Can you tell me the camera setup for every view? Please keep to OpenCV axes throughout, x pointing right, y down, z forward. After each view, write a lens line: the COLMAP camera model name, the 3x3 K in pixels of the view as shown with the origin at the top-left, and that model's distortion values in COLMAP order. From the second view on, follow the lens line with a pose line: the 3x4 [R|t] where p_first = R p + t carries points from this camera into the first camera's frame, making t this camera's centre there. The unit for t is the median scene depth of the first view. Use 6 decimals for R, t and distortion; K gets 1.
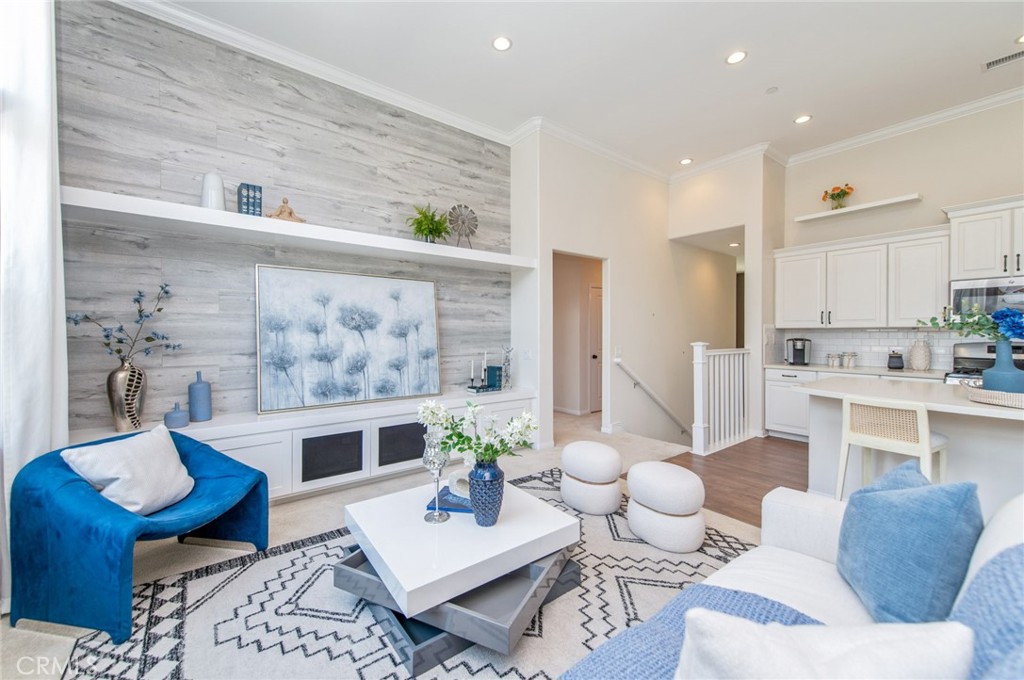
lens RADIAL K [[401.6, 0, 512.4], [0, 401.6, 337.4], [0, 0, 1]] dist [0.015886, -0.003973]
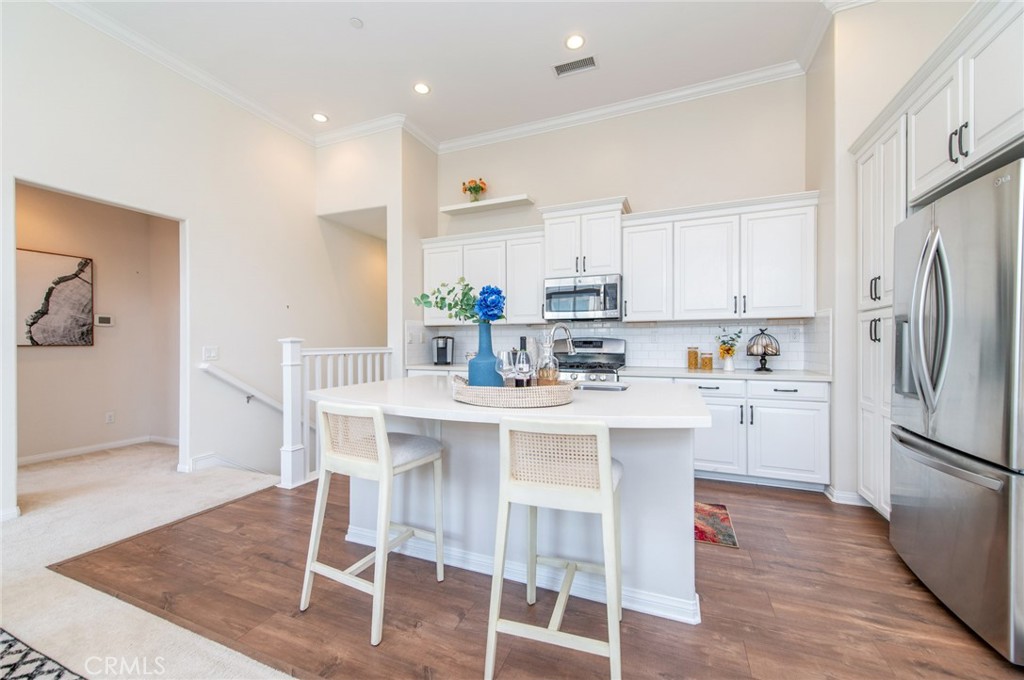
lens RADIAL K [[401.6, 0, 513.8], [0, 401.6, 342.2], [0, 0, 1]] dist [0.015886, -0.003973]
pose [[0.867279, 0.000142, 0.497823, 0.445900], [0.004810, 0.999951, -0.008666, 0.028532], [-0.497800, 0.009910, 0.867235, 0.134011]]
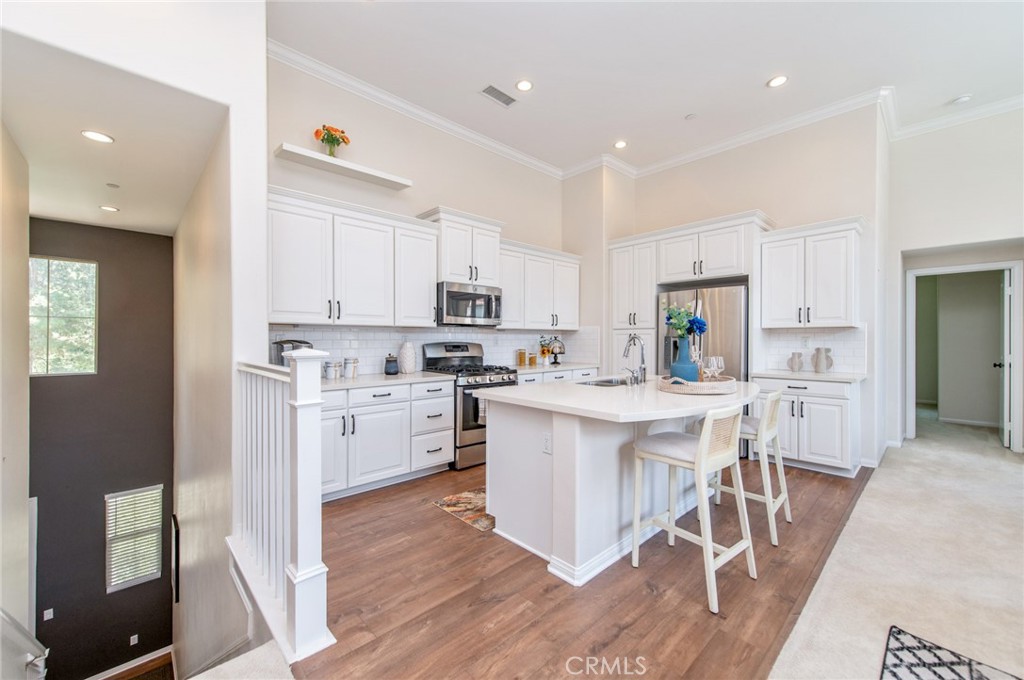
lens RADIAL K [[401.6, 0, 512.8], [0, 401.6, 338.9], [0, 0, 1]] dist [0.015886, -0.003973]
pose [[-0.098806, 0.001585, 0.995105, 0.068238], [0.008417, 0.999964, -0.000757, 0.004566], [-0.995071, 0.008301, -0.098816, 0.835261]]
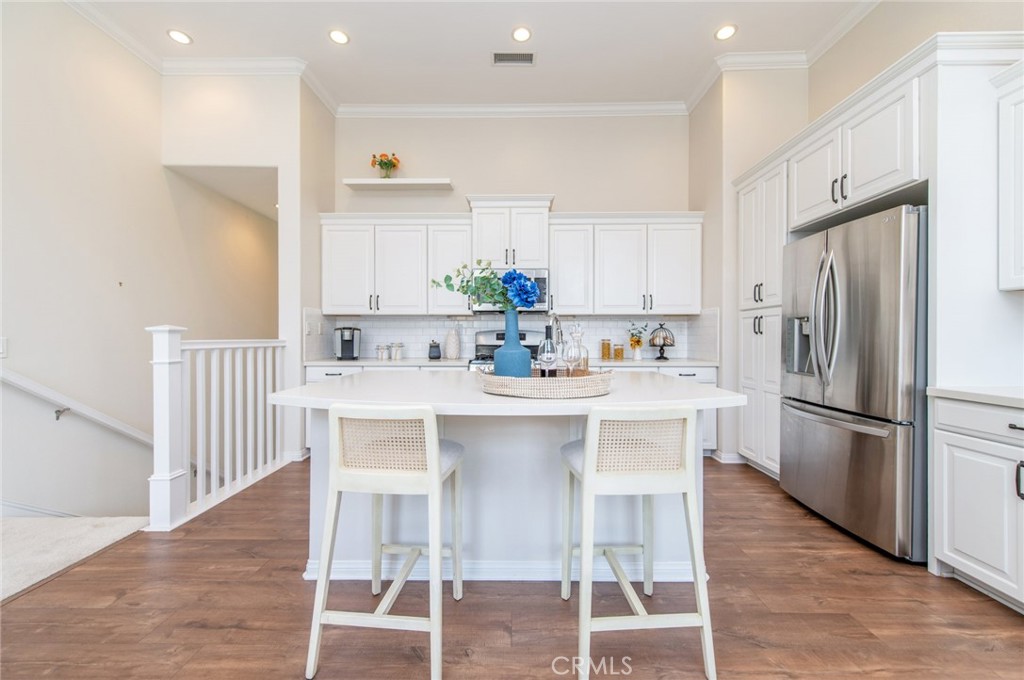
lens RADIAL K [[401.6, 0, 511.7], [0, 401.6, 336.9], [0, 0, 1]] dist [0.015886, -0.003973]
pose [[0.619054, 0.002191, 0.785346, 0.316805], [0.004628, 0.999969, -0.006438, 0.033102], [-0.785335, 0.007620, 0.619024, 0.275737]]
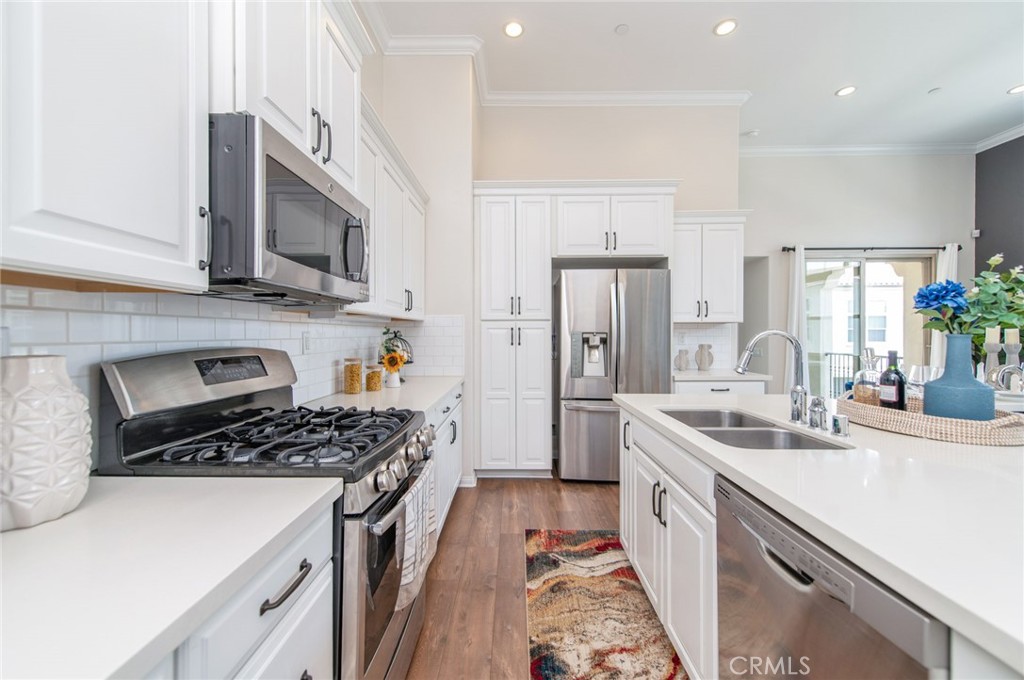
lens RADIAL K [[401.6, 0, 513.5], [0, 401.6, 333.9], [0, 0, 1]] dist [0.015886, -0.003973]
pose [[-0.787786, 0.002390, 0.615944, 0.711269], [0.007682, 0.999953, 0.005946, -0.000895], [-0.615901, 0.009415, -0.787767, 0.989053]]
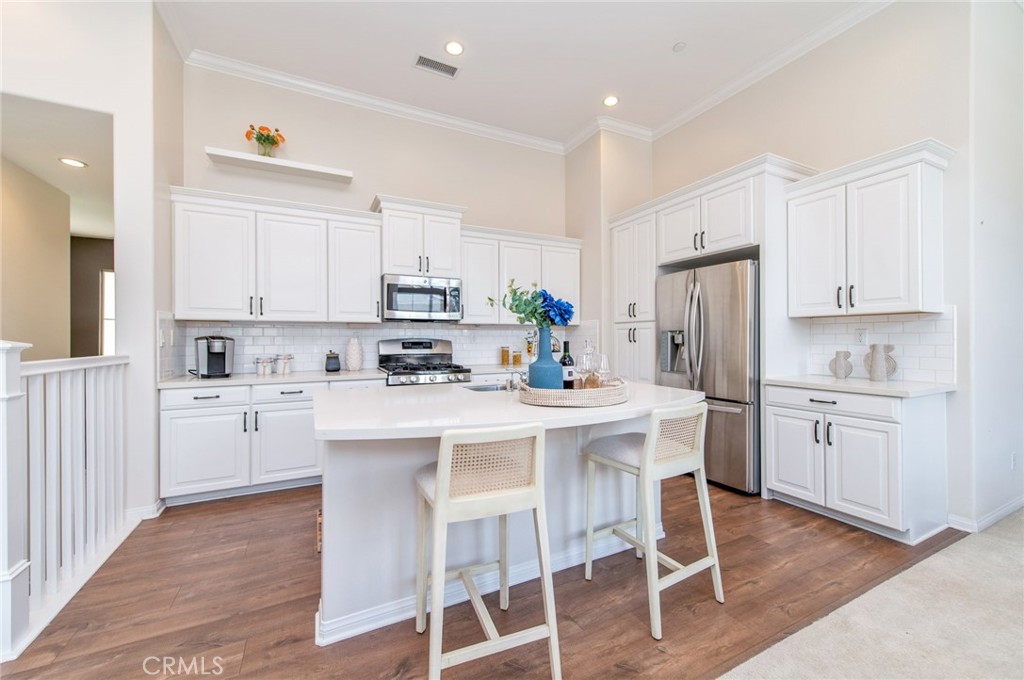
lens RADIAL K [[401.6, 0, 512.3], [0, 401.6, 336.0], [0, 0, 1]] dist [0.015886, -0.003973]
pose [[0.190762, 0.007051, 0.981611, 0.194661], [0.012179, 0.999880, -0.009550, 0.016408], [-0.981561, 0.013777, 0.190653, 0.477567]]
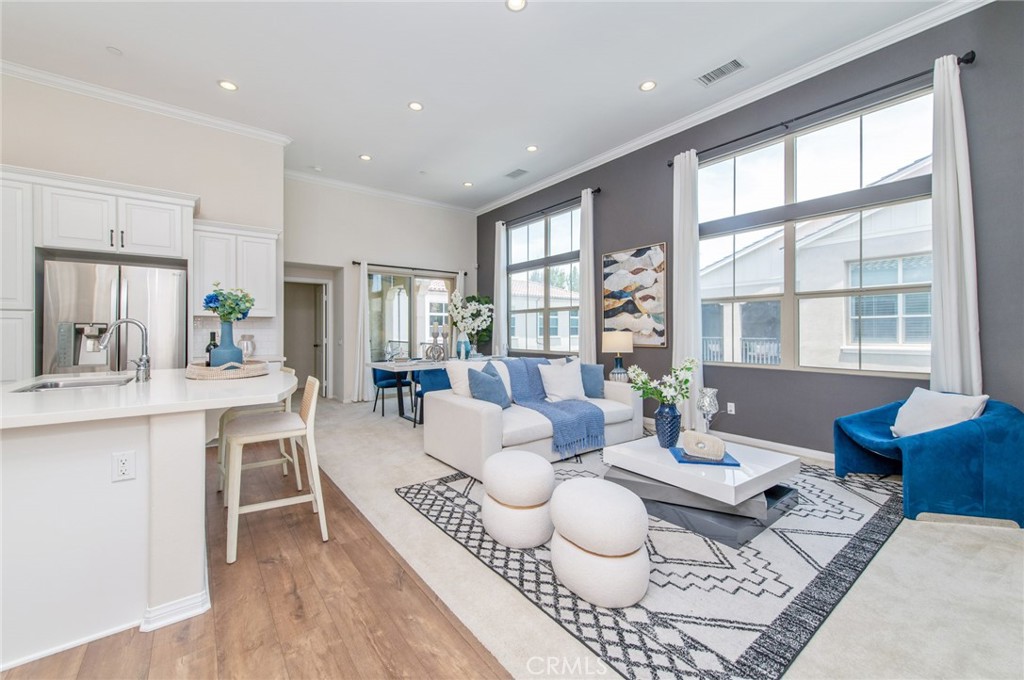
lens RADIAL K [[401.6, 0, 515.0], [0, 401.6, 331.6], [0, 0, 1]] dist [0.015886, -0.003973]
pose [[-0.999962, 0.004098, -0.007723, 0.223212], [0.004015, 0.999934, 0.010723, 0.013342], [0.007767, 0.010692, -0.999913, 1.111625]]
